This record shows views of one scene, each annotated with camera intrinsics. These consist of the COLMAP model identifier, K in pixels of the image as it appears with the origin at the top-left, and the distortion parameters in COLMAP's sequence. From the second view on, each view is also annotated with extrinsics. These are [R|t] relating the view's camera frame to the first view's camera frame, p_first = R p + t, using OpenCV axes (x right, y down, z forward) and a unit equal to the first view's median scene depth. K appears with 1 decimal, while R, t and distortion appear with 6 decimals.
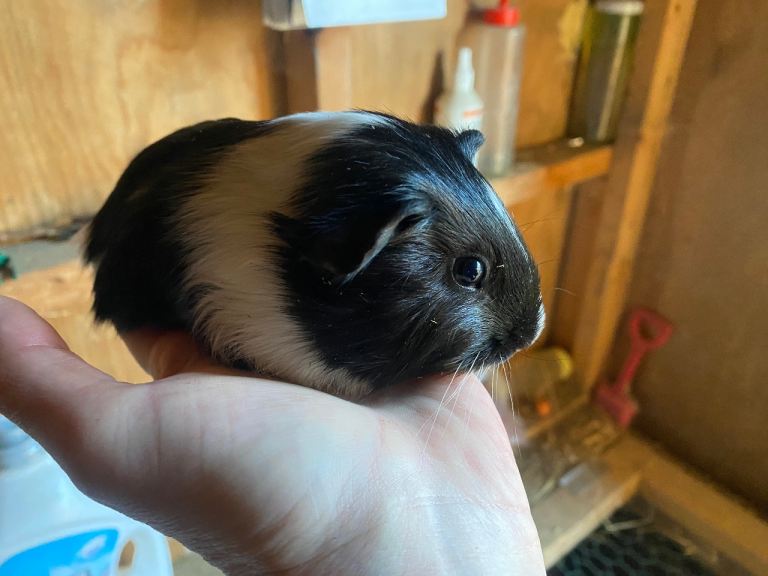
lens RADIAL K [[611.0, 0, 384.9], [0, 611.0, 285.7], [0, 0, 1]] dist [-0.009721, 0.002279]
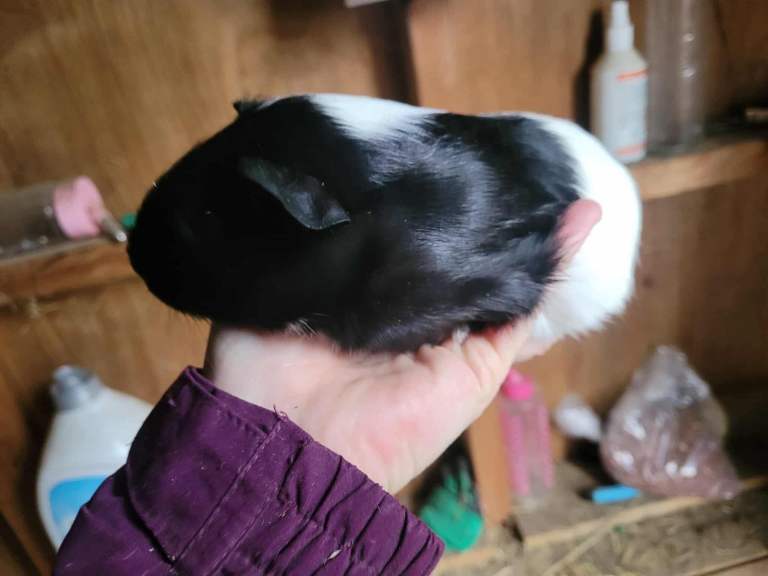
lens RADIAL K [[611.0, 0, 384.9], [0, 611.0, 285.7], [0, 0, 1]] dist [-0.009721, 0.002279]
pose [[0.862216, 0.069010, -0.501818, 0.374420], [-0.081131, 0.996701, -0.002332, 0.050279], [0.500001, 0.042723, 0.864970, 0.136153]]
